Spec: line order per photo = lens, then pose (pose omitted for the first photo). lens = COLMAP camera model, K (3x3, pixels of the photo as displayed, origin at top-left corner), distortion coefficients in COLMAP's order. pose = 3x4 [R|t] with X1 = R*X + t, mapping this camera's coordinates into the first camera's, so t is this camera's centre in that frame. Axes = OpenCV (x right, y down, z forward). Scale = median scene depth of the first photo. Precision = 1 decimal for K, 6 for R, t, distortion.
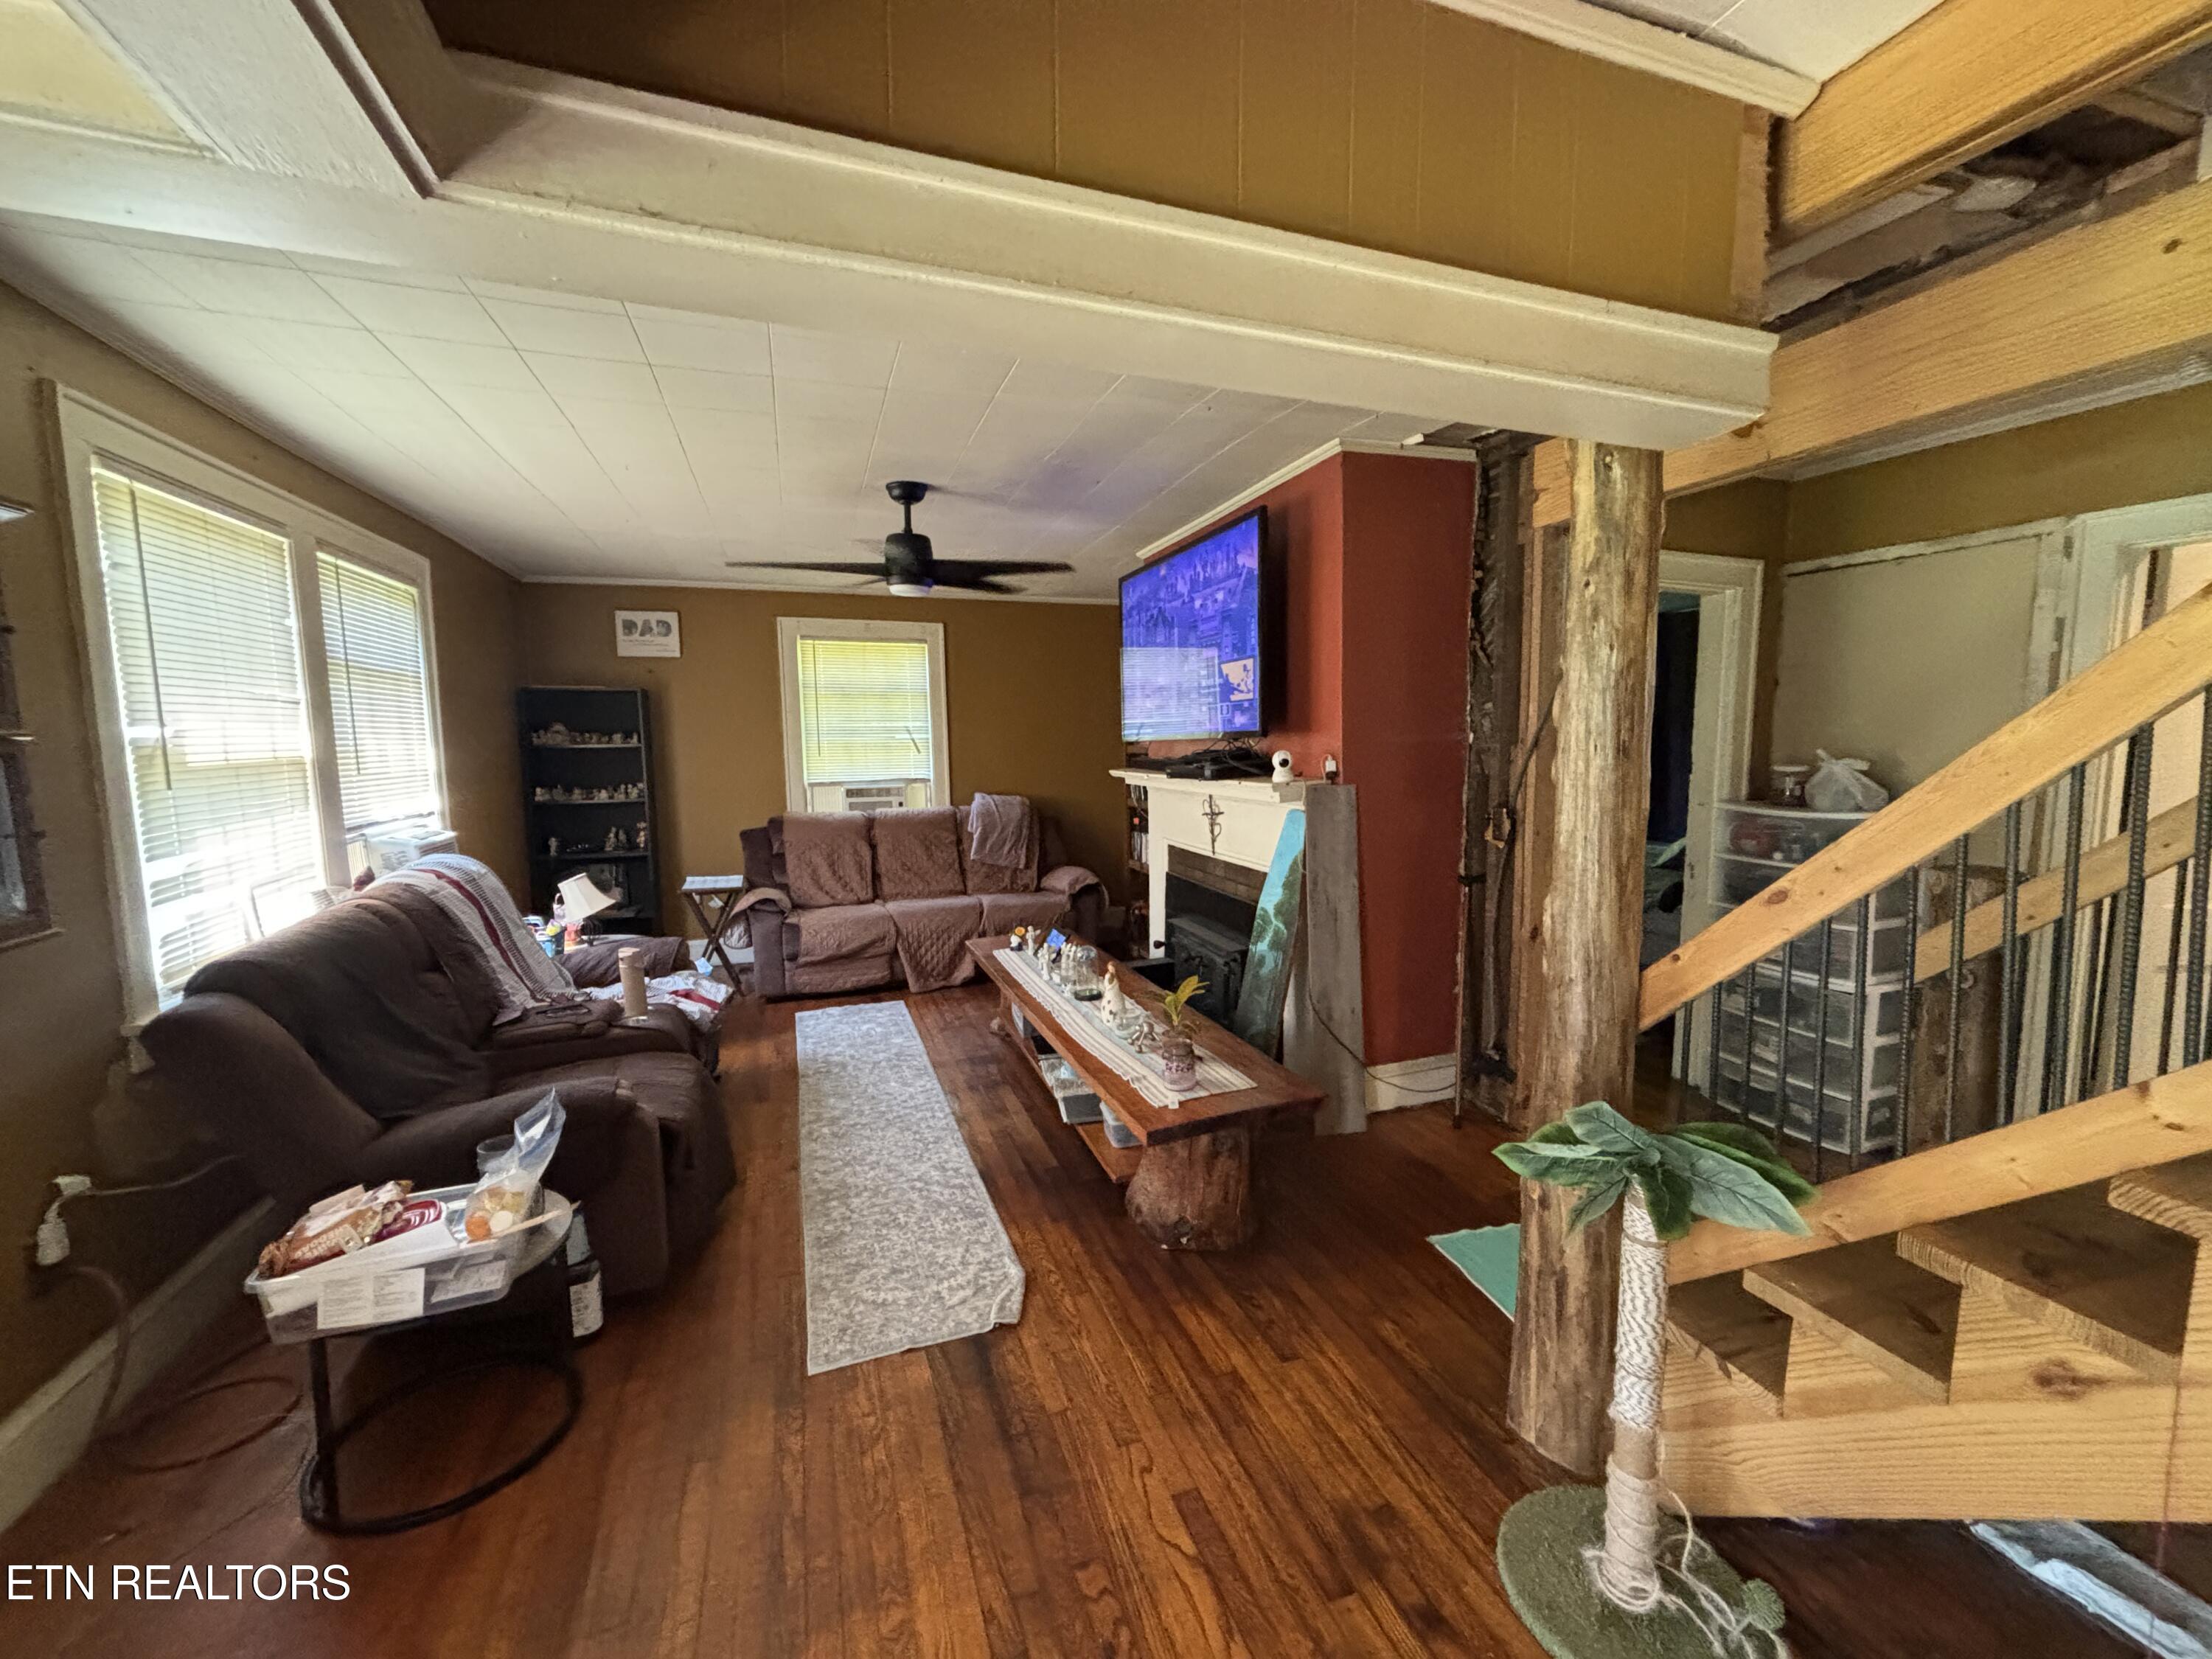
lens RADIAL K [[894.7, 0, 1104.4], [0, 894.7, 829.5], [0, 0, 1]] dist [0.000144, -0.000874]
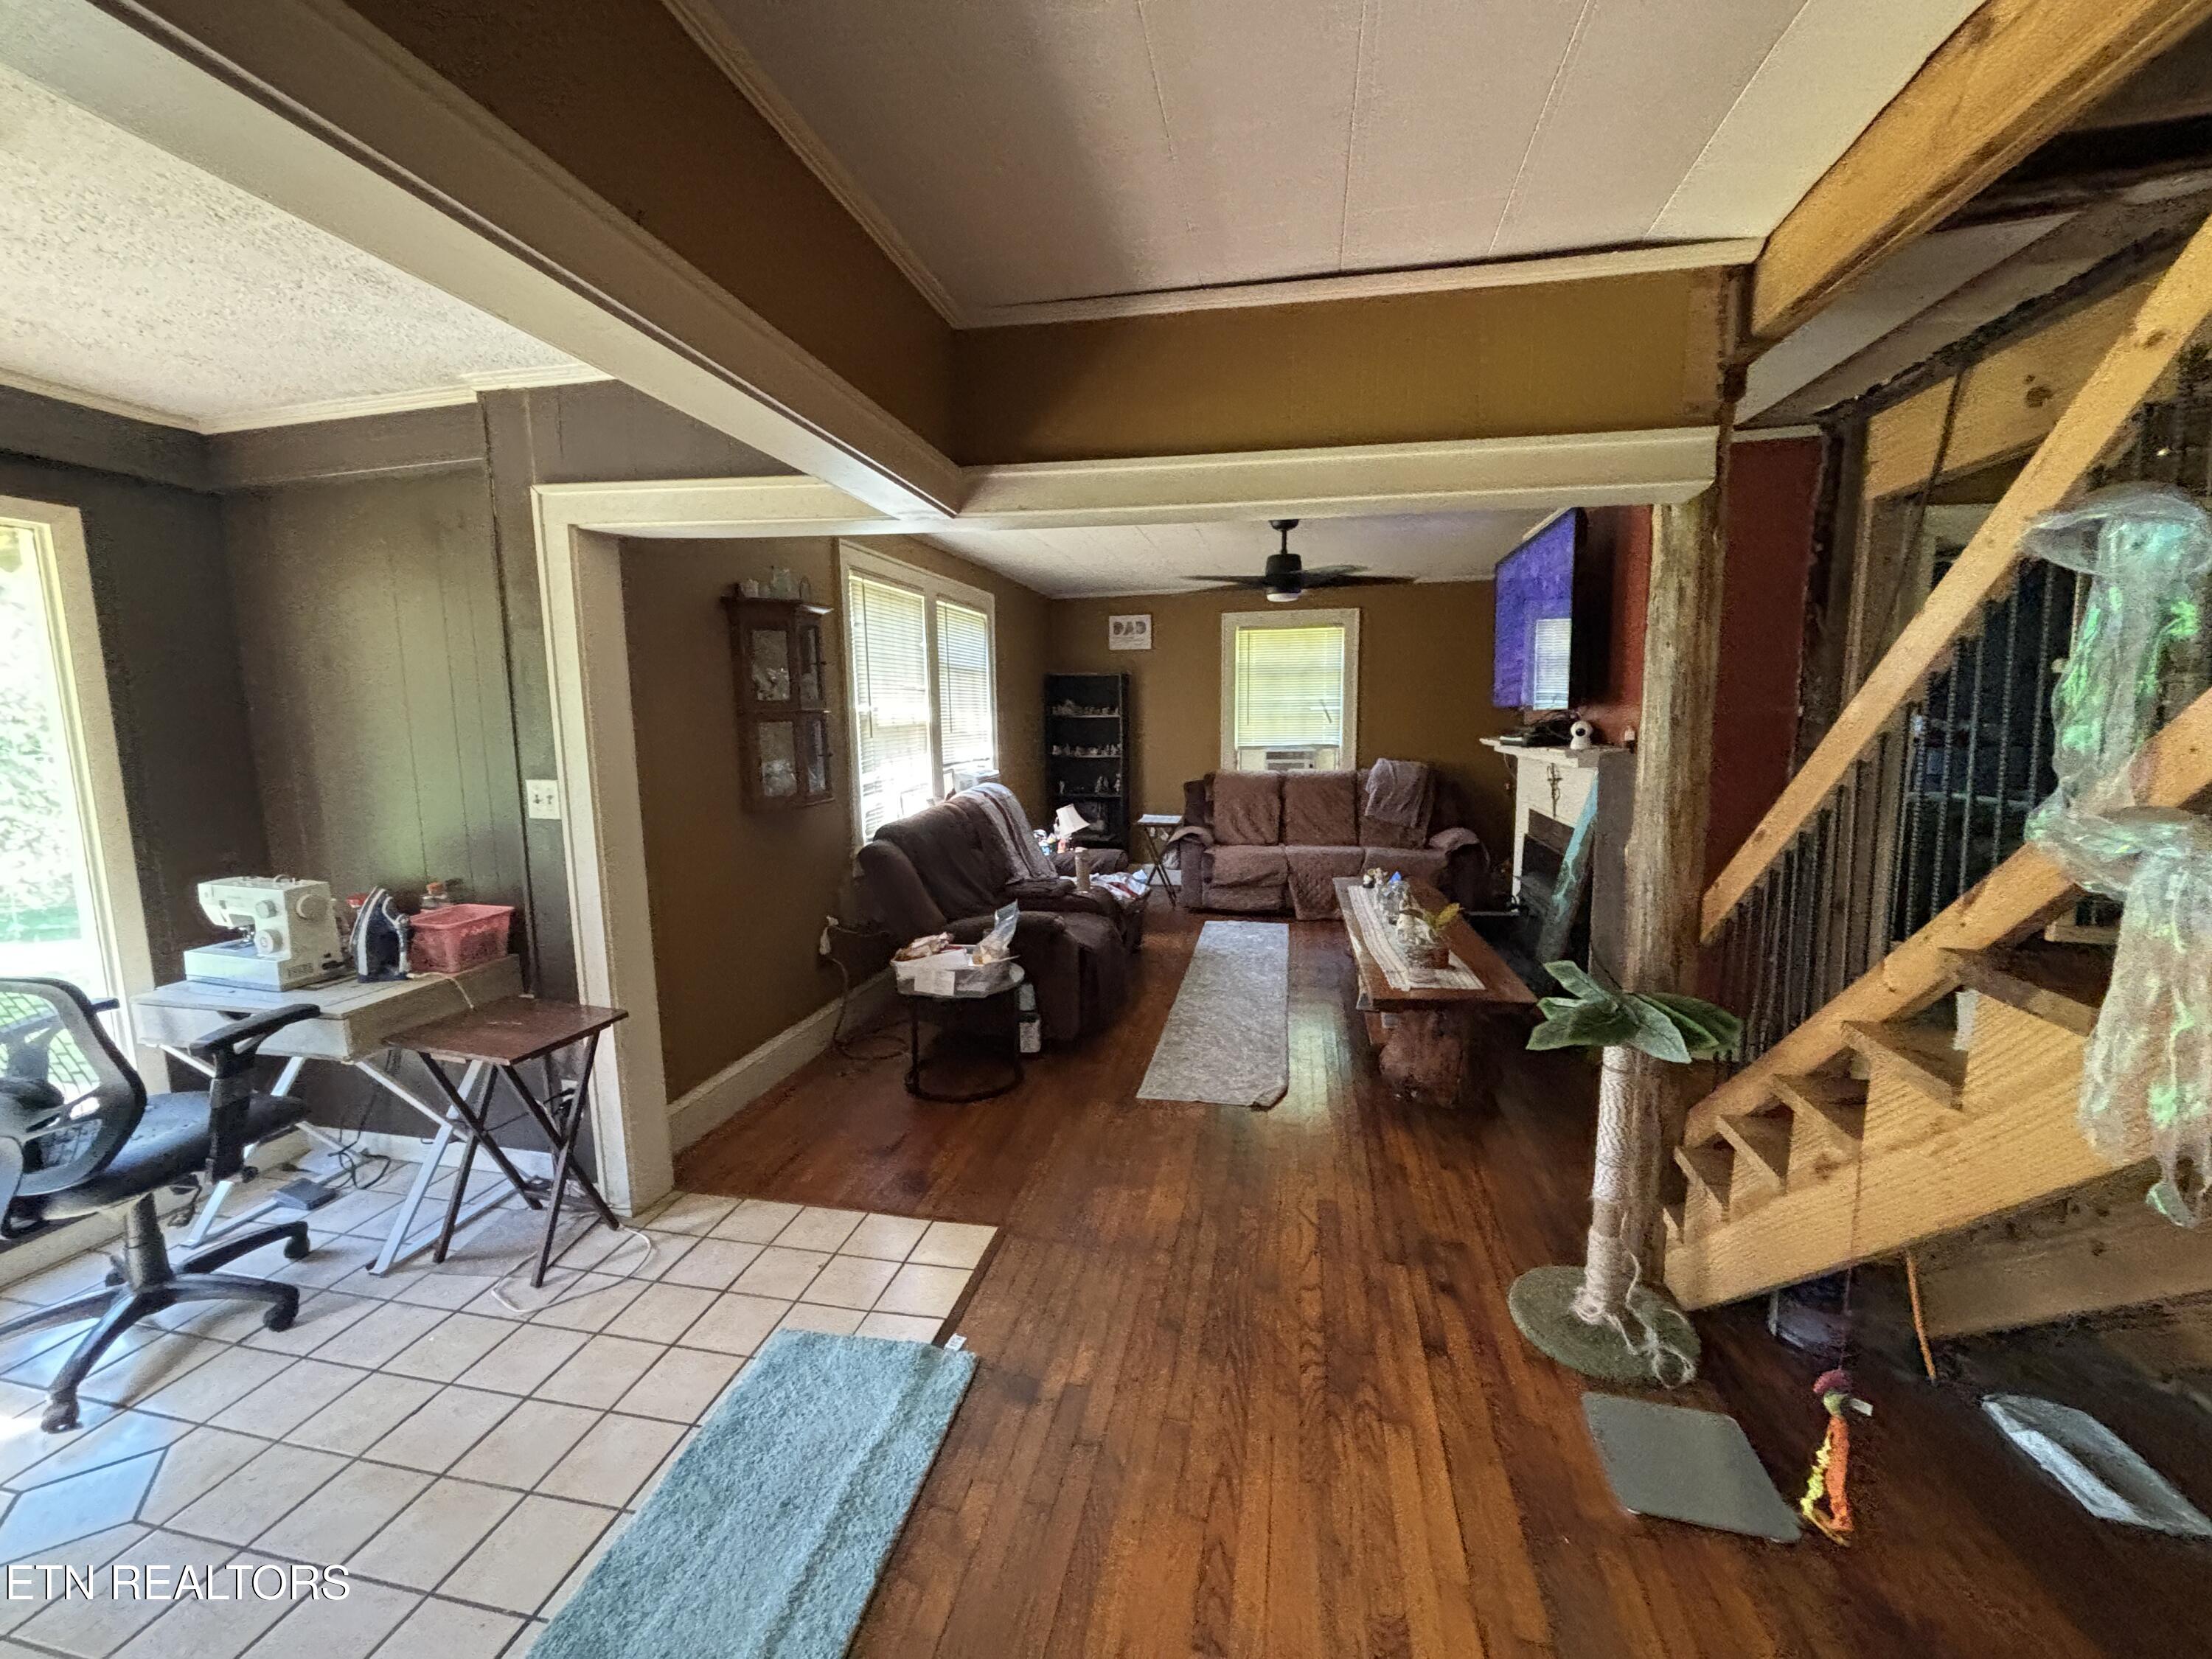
lens RADIAL K [[894.7, 0, 1110.2], [0, 894.7, 829.1], [0, 0, 1]] dist [0.000144, -0.000874]
pose [[0.858298, 0.067558, -0.508684, 0.256127], [-0.051313, 0.997627, 0.045915, 0.023688], [0.510579, -0.013307, 0.859728, -0.260301]]
